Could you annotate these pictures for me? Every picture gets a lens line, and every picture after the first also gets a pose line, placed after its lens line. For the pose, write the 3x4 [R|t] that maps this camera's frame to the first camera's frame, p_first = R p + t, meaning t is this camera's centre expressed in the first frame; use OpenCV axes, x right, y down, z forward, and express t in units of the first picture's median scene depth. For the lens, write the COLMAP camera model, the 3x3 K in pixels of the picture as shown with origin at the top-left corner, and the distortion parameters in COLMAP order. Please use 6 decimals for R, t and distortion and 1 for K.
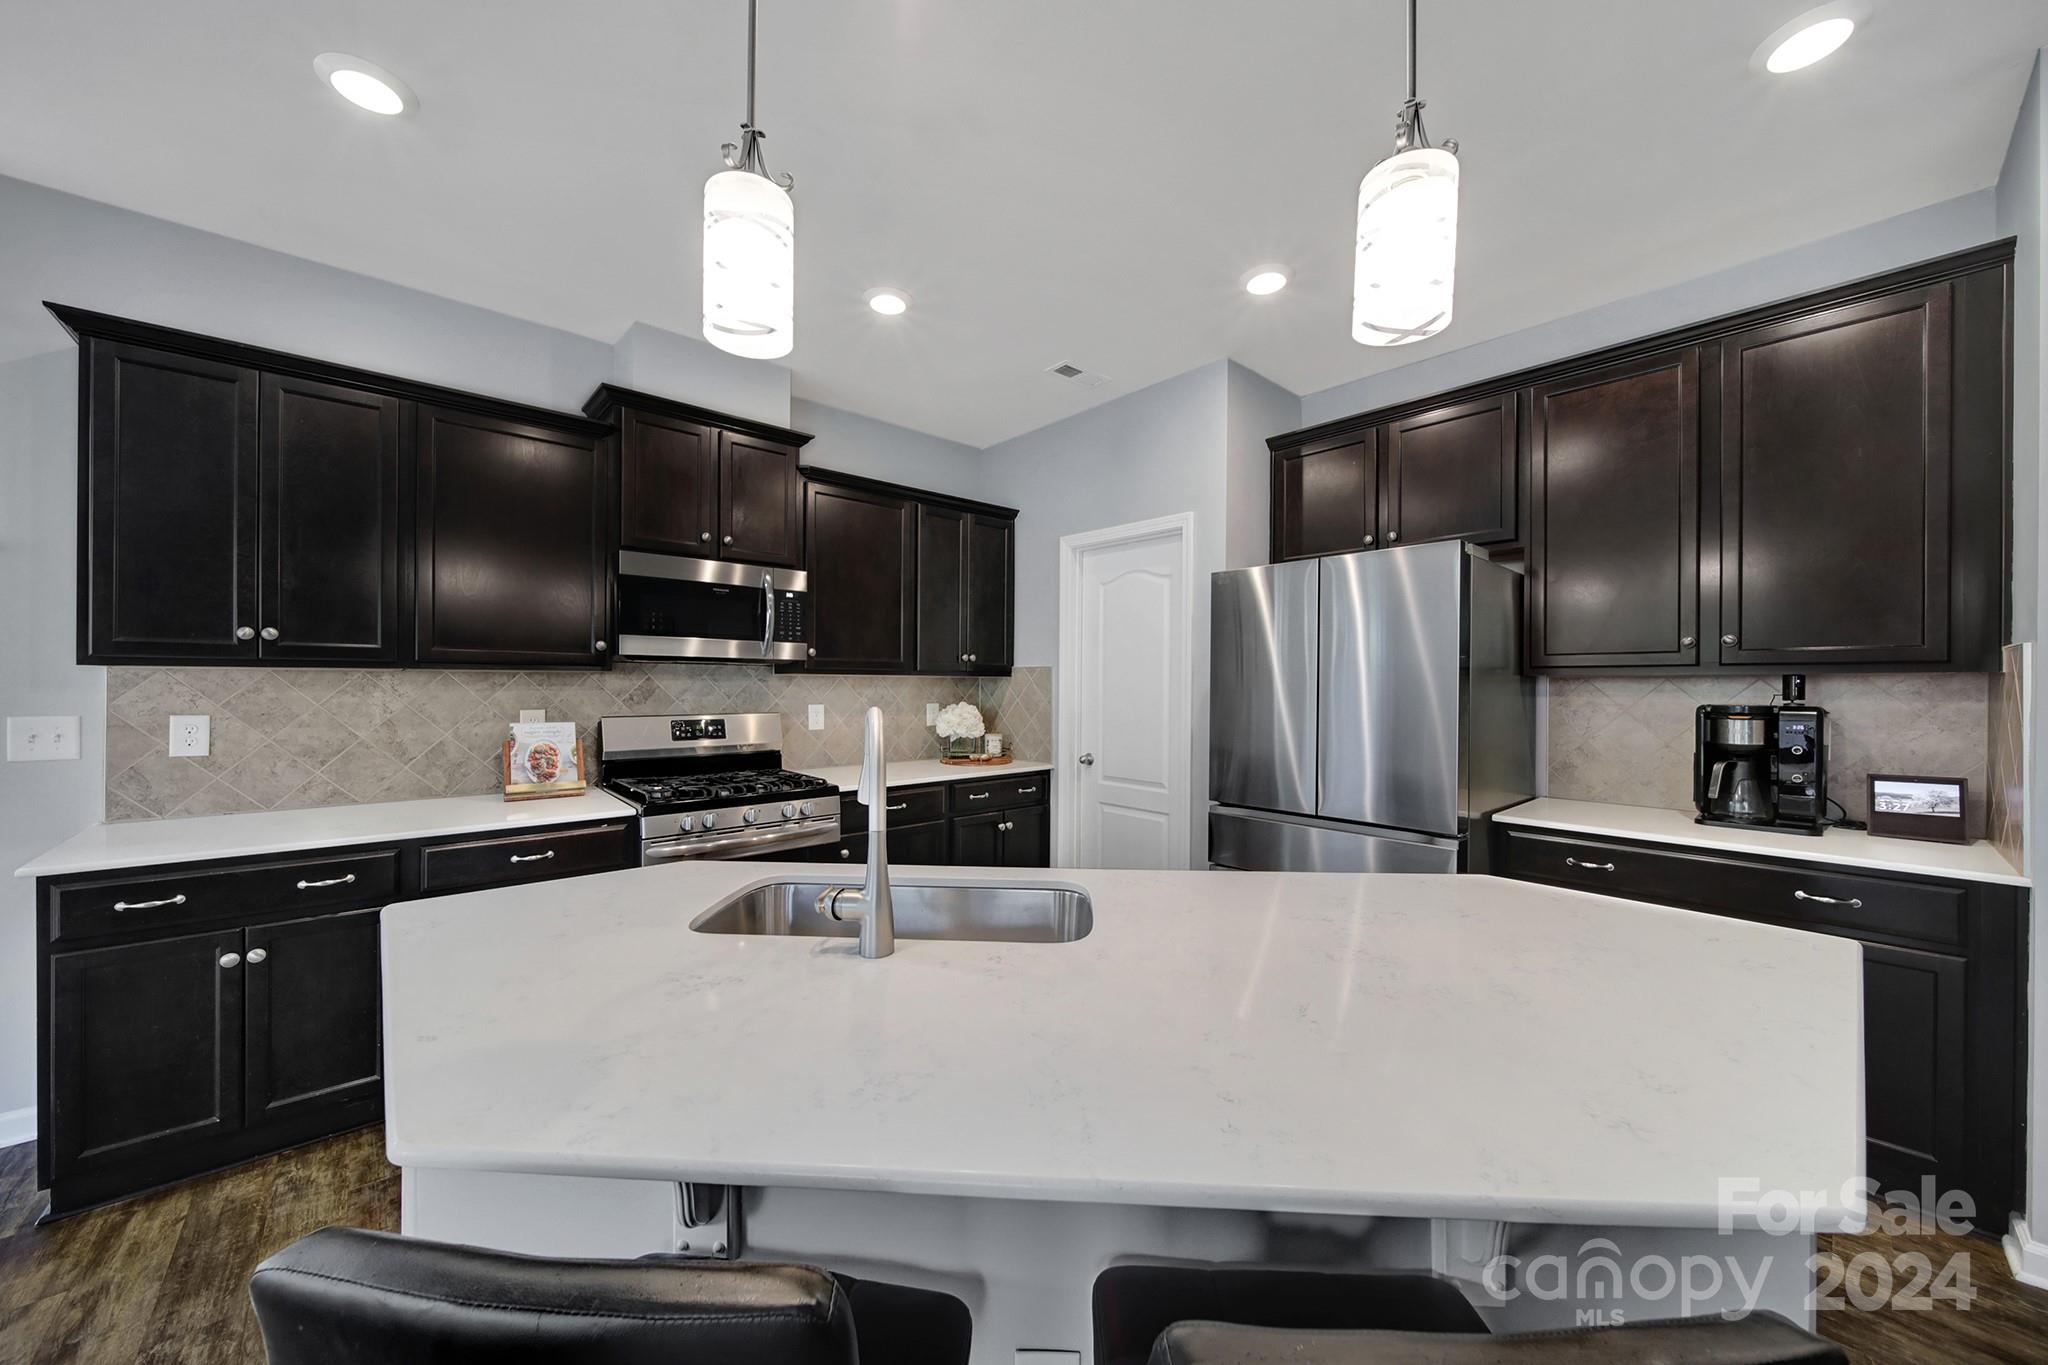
lens RADIAL K [[729.6, 0, 1017.7], [0, 729.6, 686.0], [0, 0, 1]] dist [-0.000340, -0.000158]
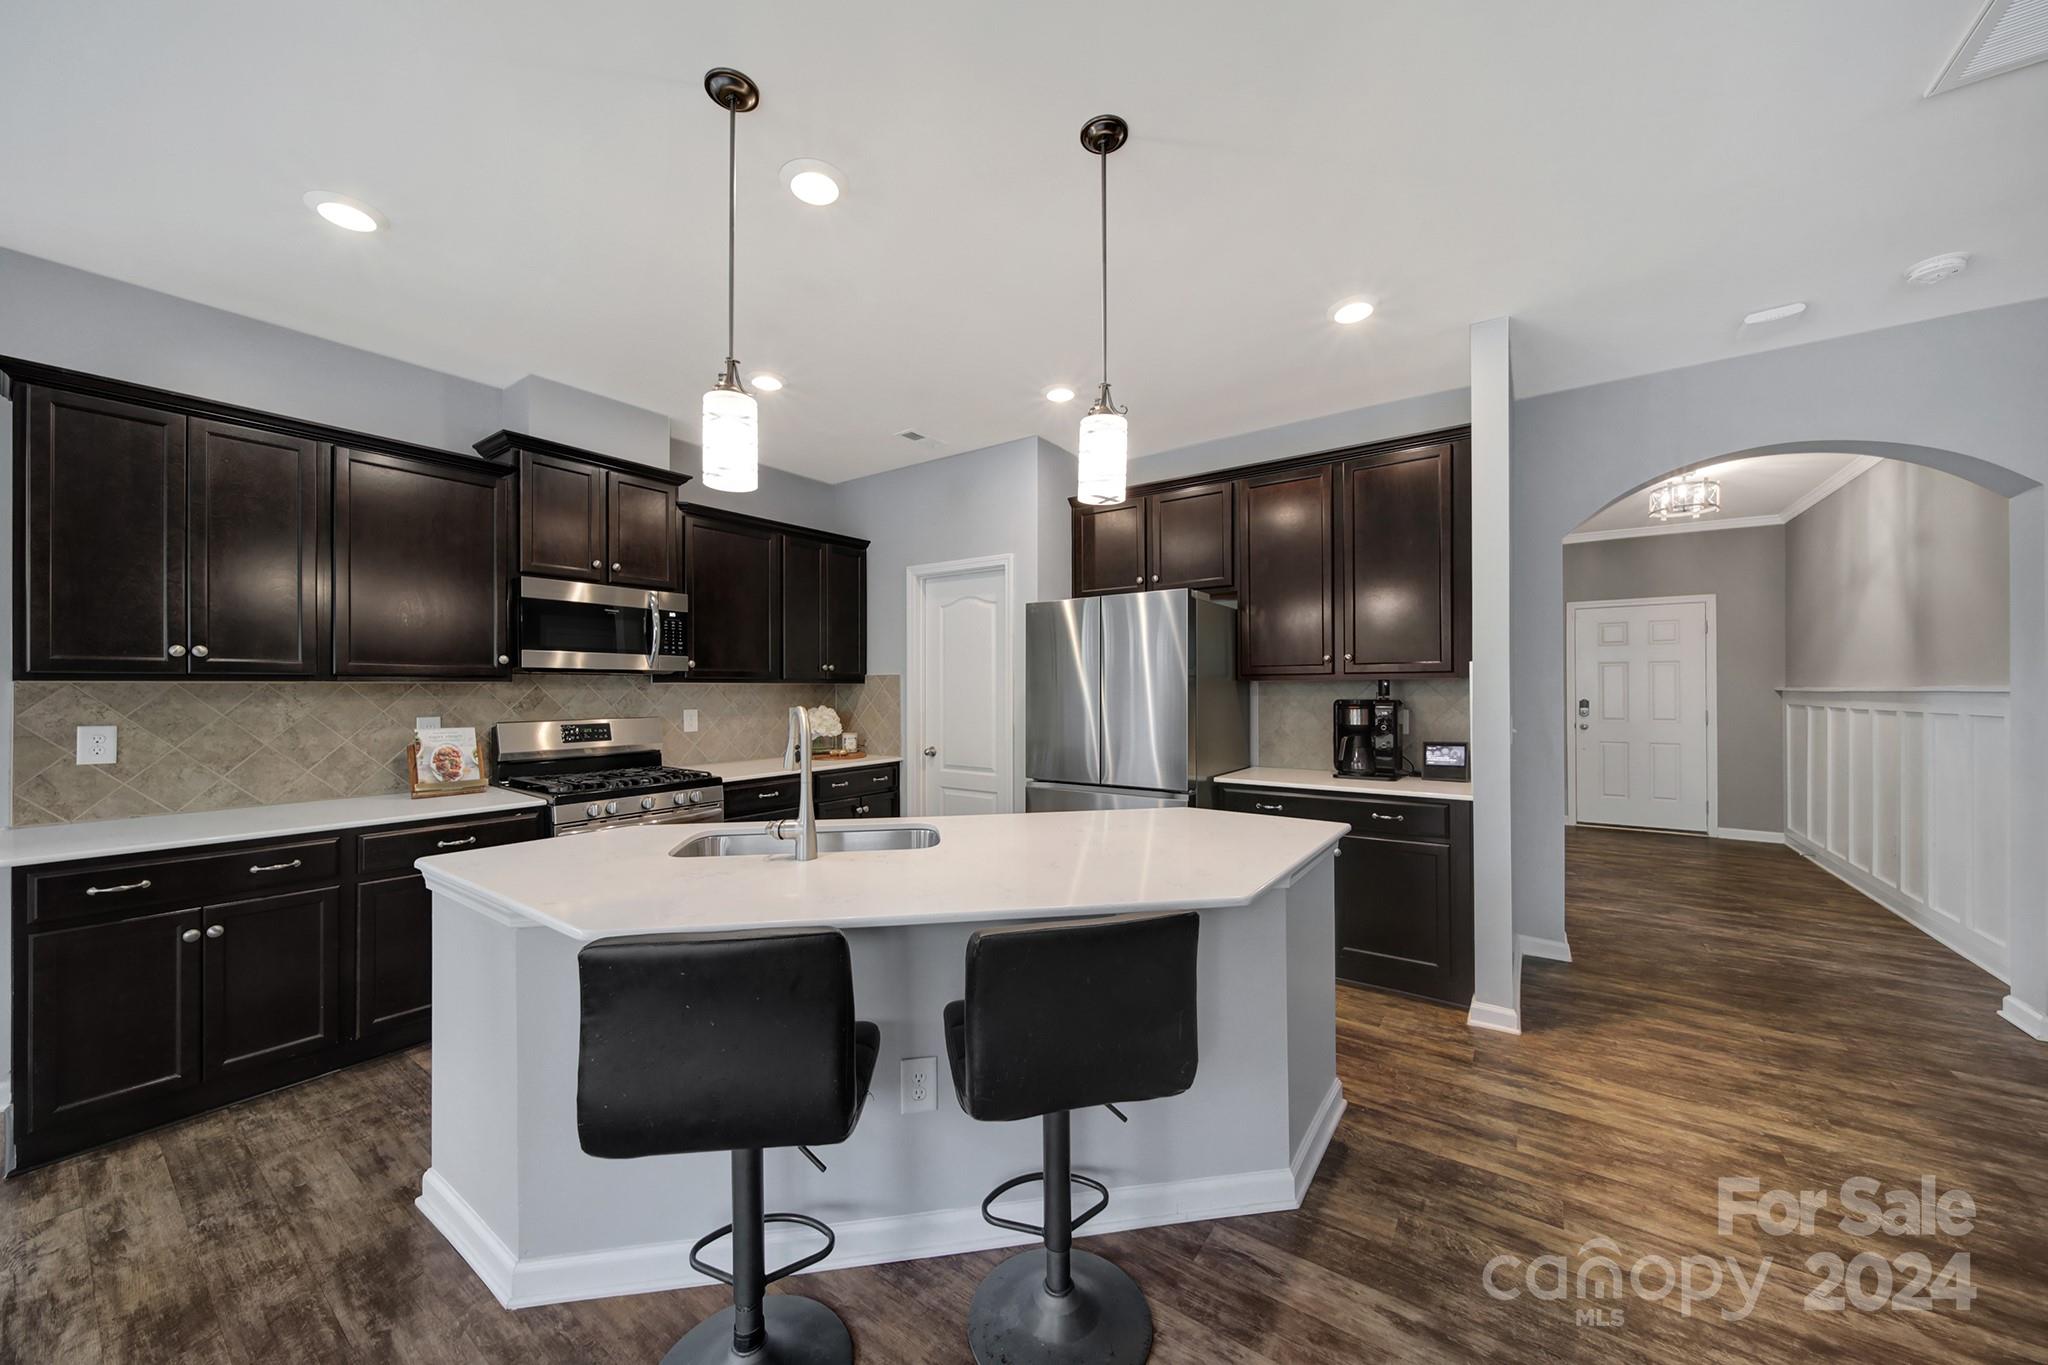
lens RADIAL K [[729.6, 0, 1017.7], [0, 729.6, 686.0], [0, 0, 1]] dist [-0.000340, -0.000158]
pose [[0.975749, -0.007996, 0.218745, -0.038081], [0.009419, 0.999941, -0.005460, -0.000213], [-0.218689, 0.007388, 0.975767, -0.290443]]
